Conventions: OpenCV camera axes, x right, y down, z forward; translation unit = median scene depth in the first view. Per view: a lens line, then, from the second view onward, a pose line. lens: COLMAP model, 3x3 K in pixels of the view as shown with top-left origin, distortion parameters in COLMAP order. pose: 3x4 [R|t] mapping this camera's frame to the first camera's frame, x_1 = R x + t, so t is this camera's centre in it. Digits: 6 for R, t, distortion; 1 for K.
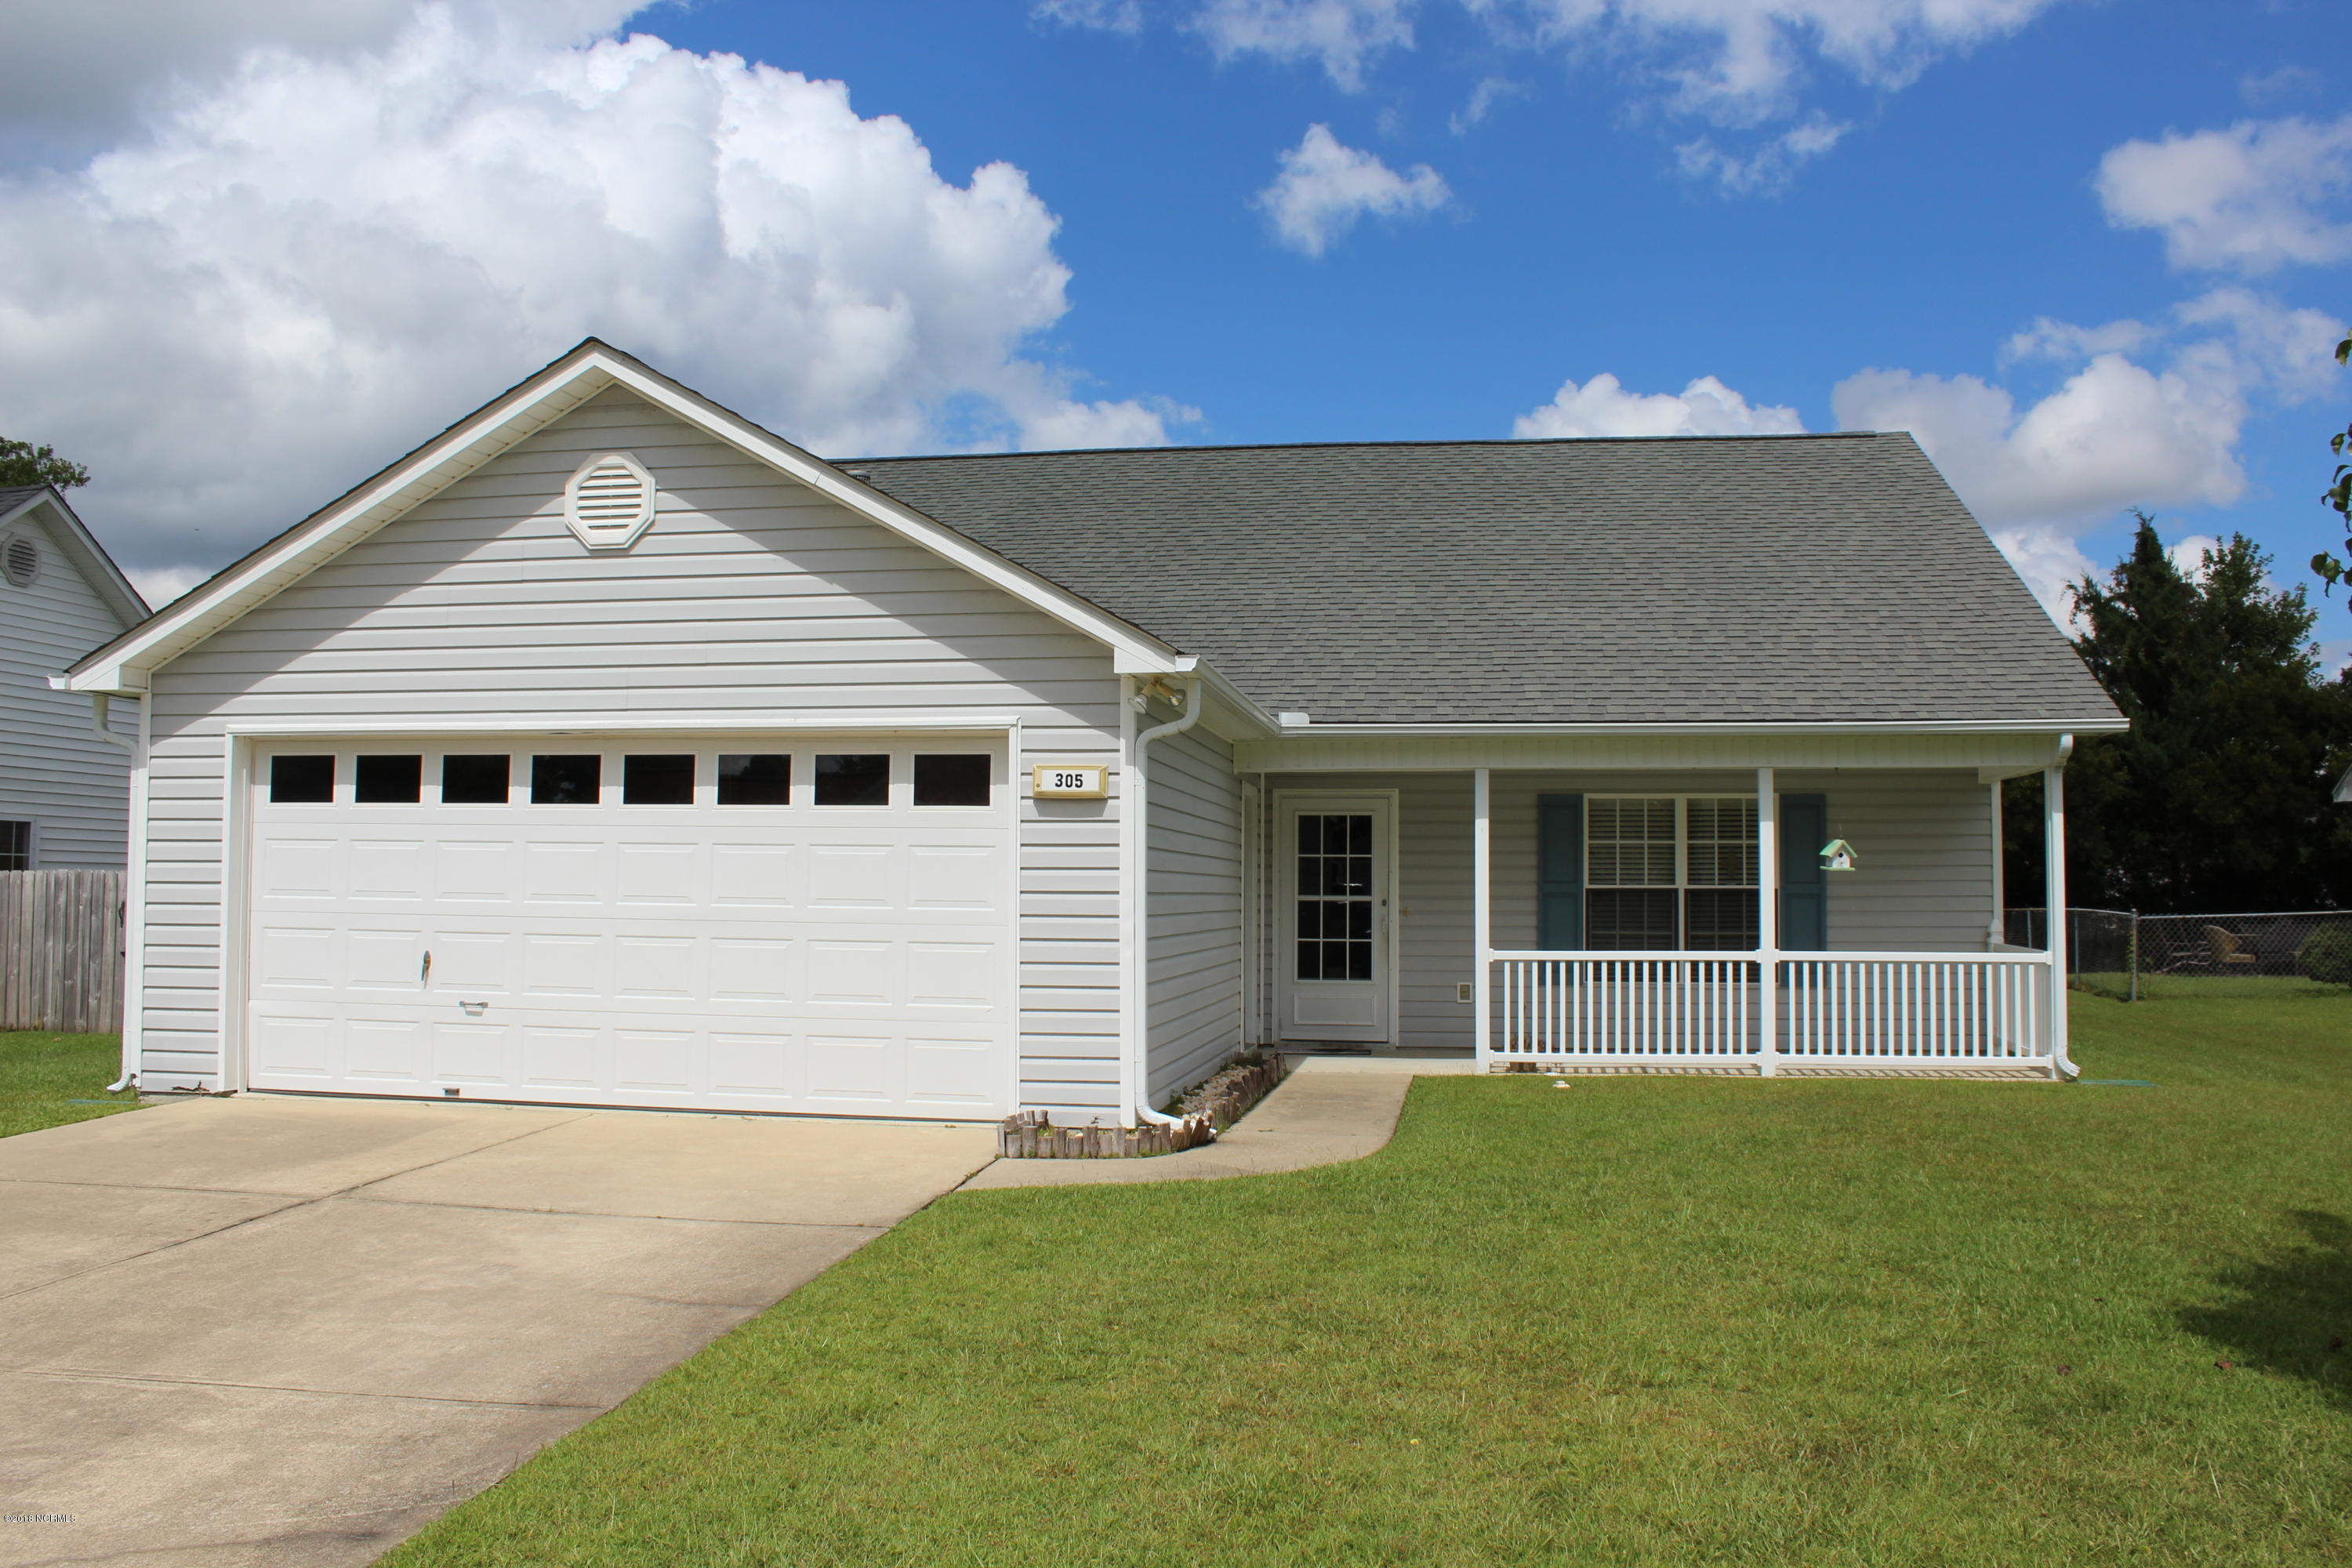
lens RADIAL K [[1934.4, 0, 1229.7], [0, 1934.4, 779.5], [0, 0, 1]] dist [-0.148090, 0.103167]
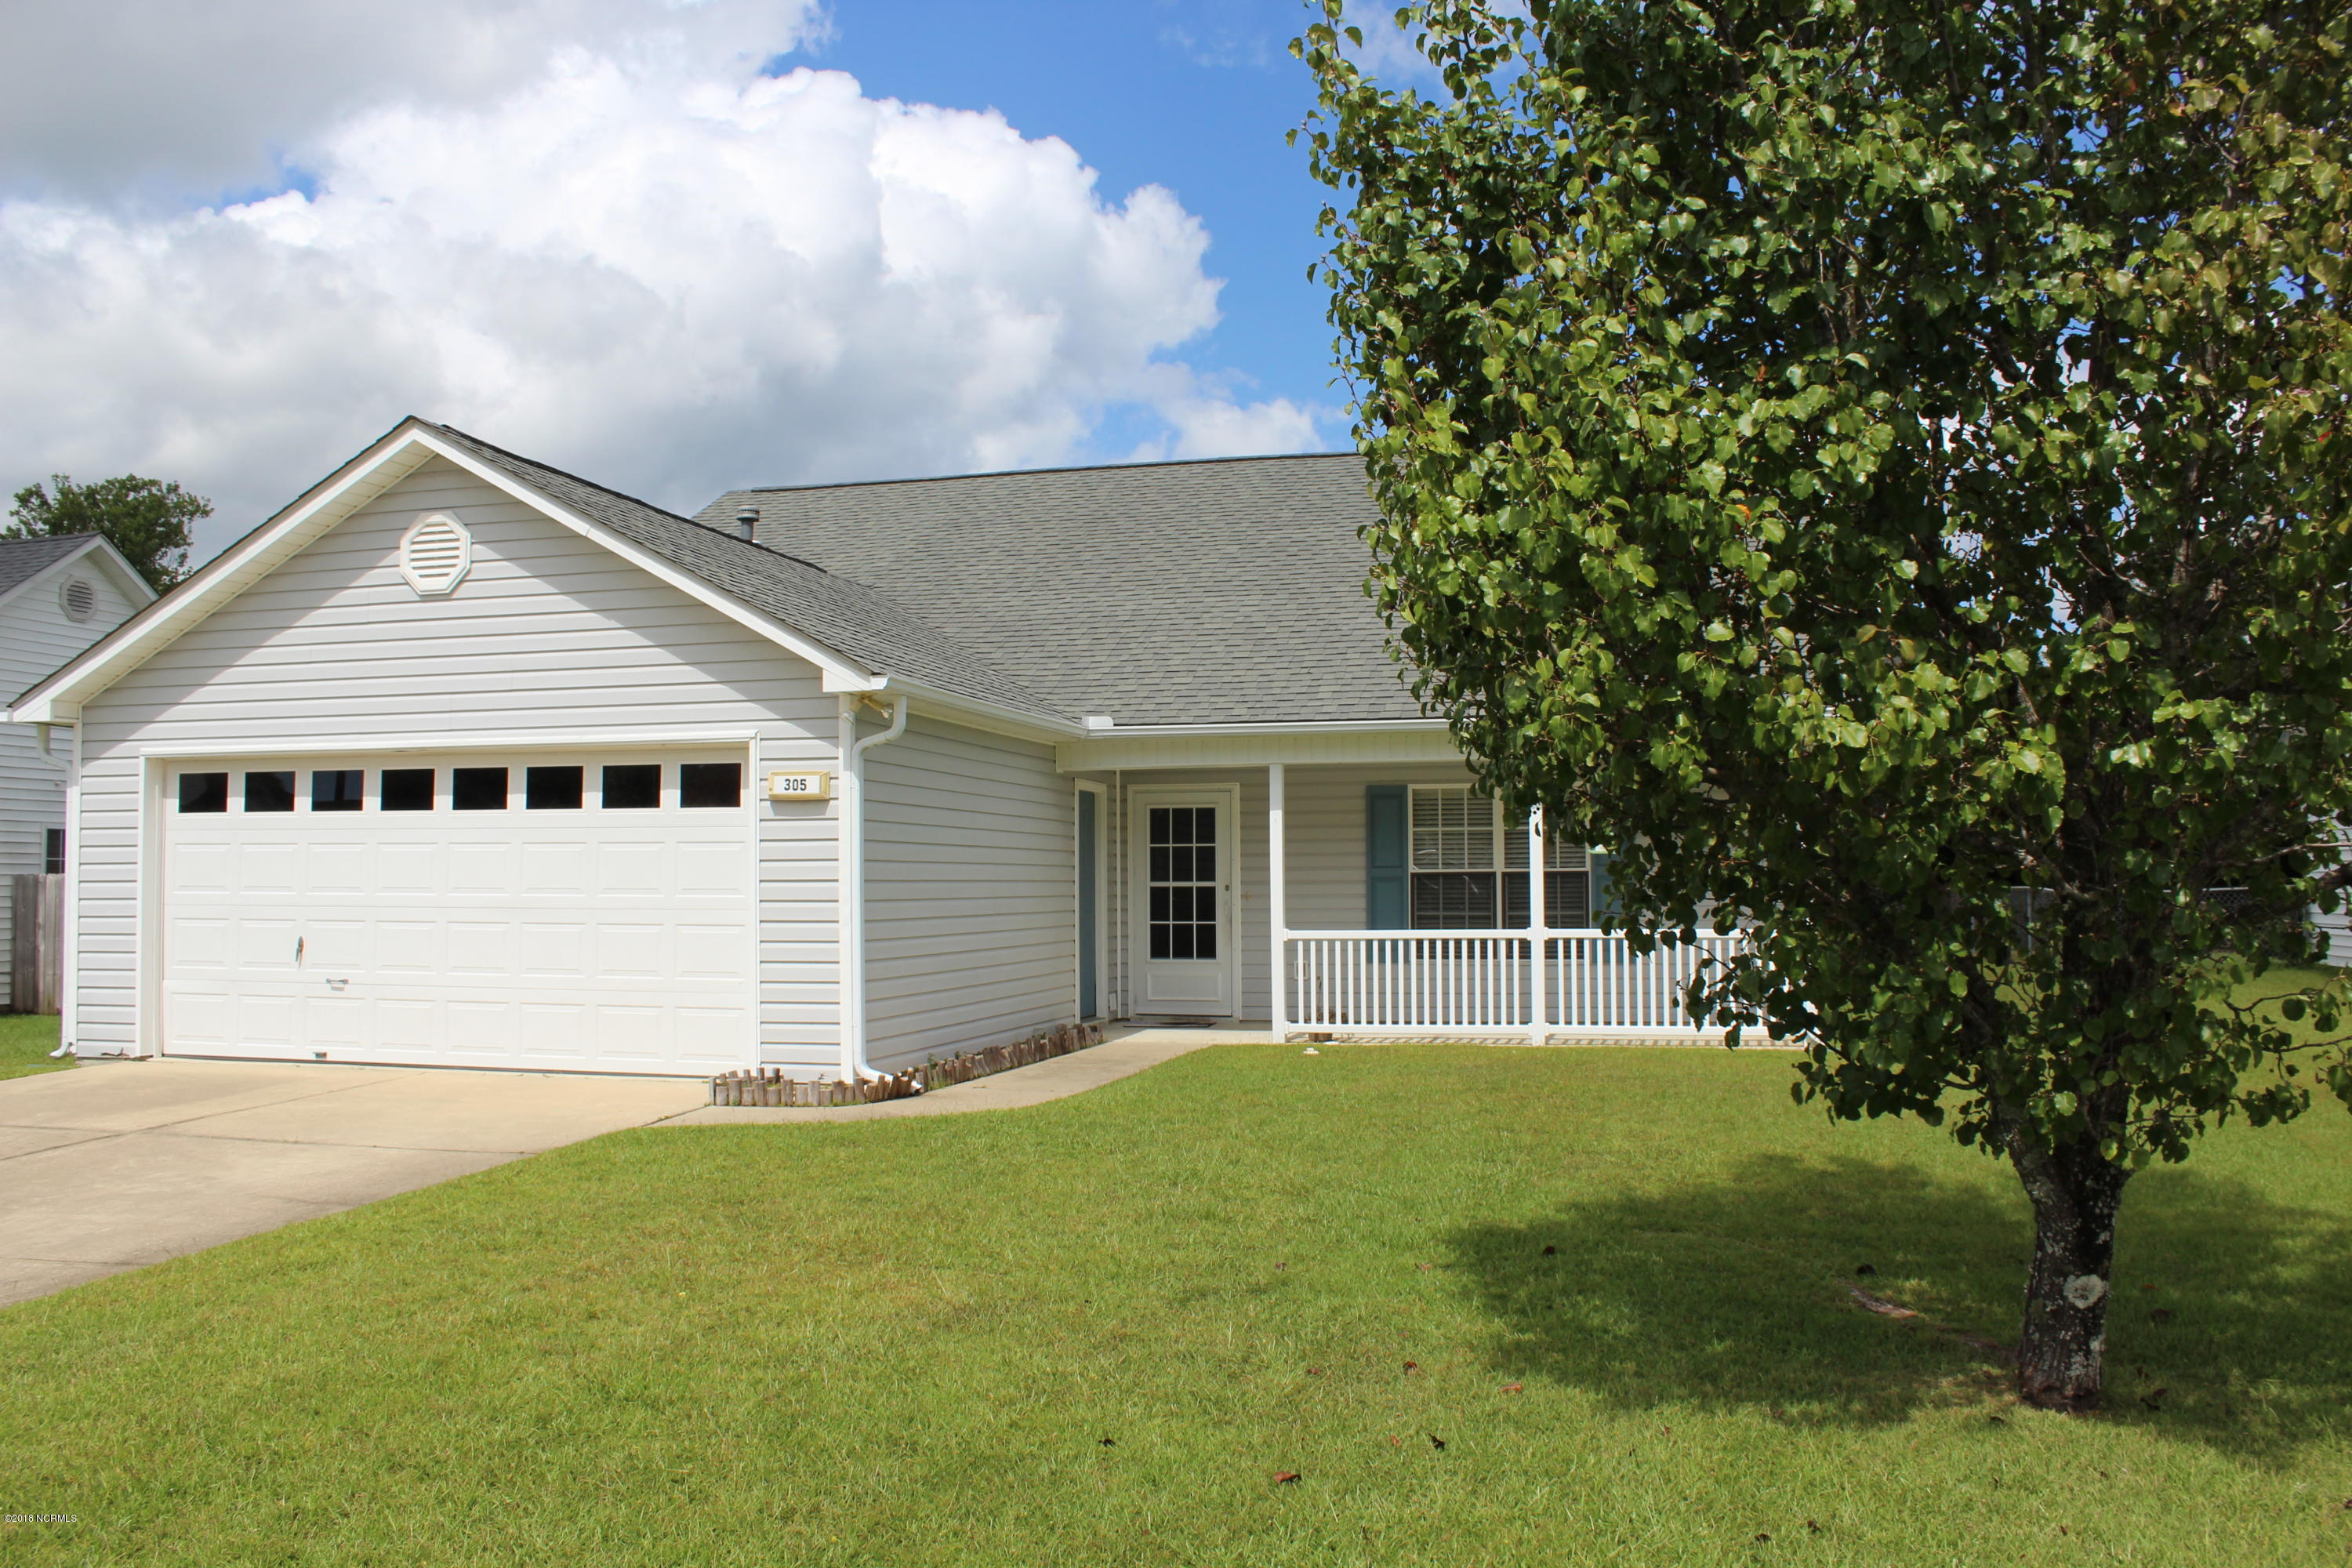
lens RADIAL K [[1934.4, 0, 1230.8], [0, 1934.4, 771.1], [0, 0, 1]] dist [-0.148090, 0.103167]
pose [[0.996009, -0.017196, -0.087577, 0.205670], [0.017317, 0.999850, 0.000612, -0.002858], [0.087553, -0.002126, 0.996158, -0.094776]]
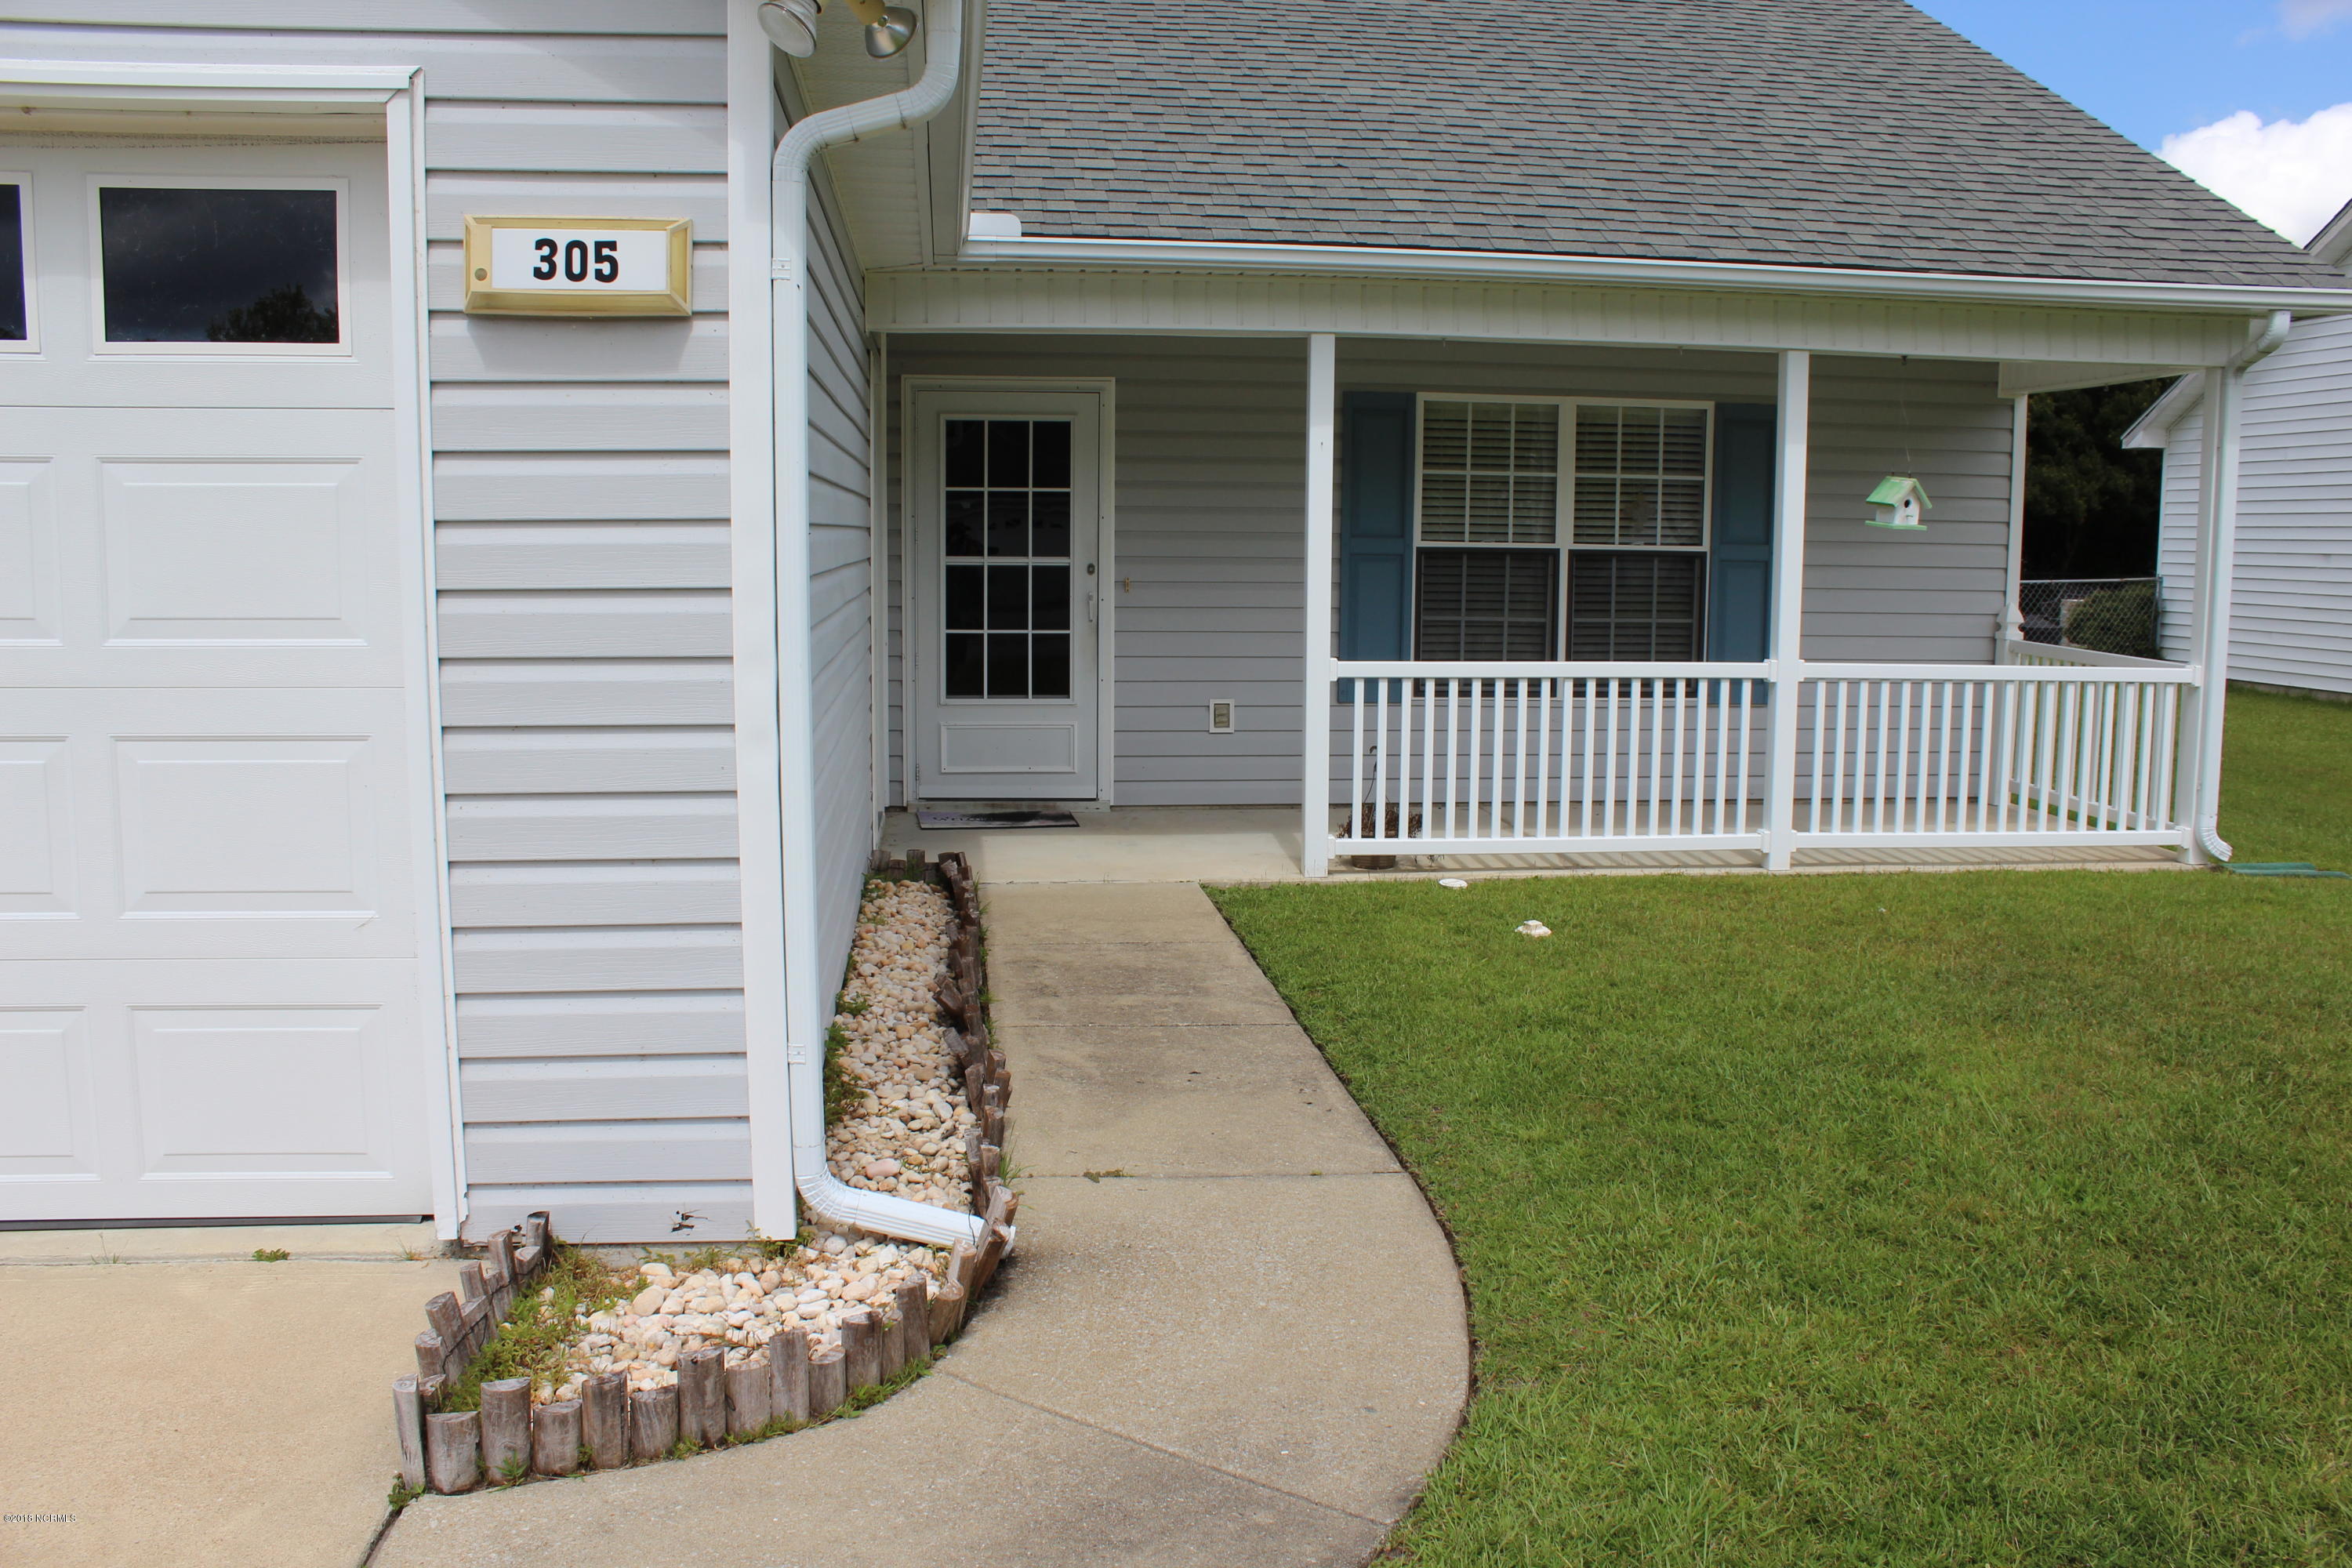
lens RADIAL K [[1934.4, 0, 1205.5], [0, 1934.4, 768.5], [0, 0, 1]] dist [-0.148090, 0.103167]
pose [[0.966163, -0.027451, 0.256469, -0.047125], [-0.019626, 0.983614, 0.179218, 0.019330], [-0.257186, -0.178187, 0.949792, 0.474601]]
